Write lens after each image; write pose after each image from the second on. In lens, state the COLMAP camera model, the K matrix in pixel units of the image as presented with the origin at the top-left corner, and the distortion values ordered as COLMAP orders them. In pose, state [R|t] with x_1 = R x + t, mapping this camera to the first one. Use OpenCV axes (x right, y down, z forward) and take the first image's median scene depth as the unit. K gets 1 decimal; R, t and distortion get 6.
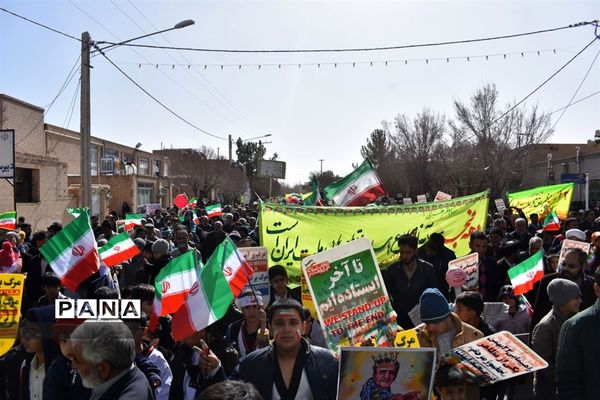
lens RADIAL K [[1408.6, 0, 299.3], [0, 1408.6, 201.1], [0, 0, 1]] dist [-0.740717, 0.000000]
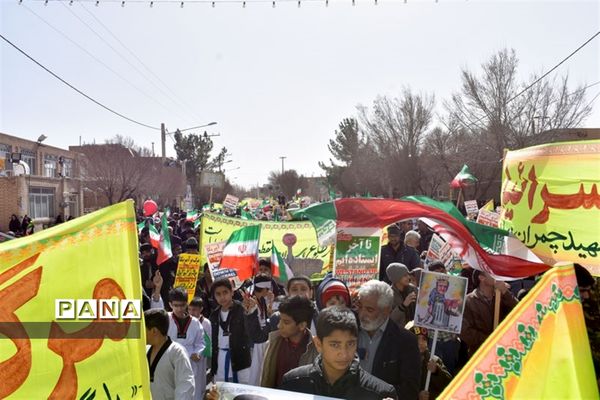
lens RADIAL K [[1408.6, 0, 301.1], [0, 1408.6, 198.1], [0, 0, 1]] dist [-0.740717, 0.000000]
pose [[0.999502, -0.015265, 0.027629, 0.004487], [0.015378, 0.999874, -0.003865, -0.001987], [-0.027567, 0.004288, 0.999611, 0.220483]]
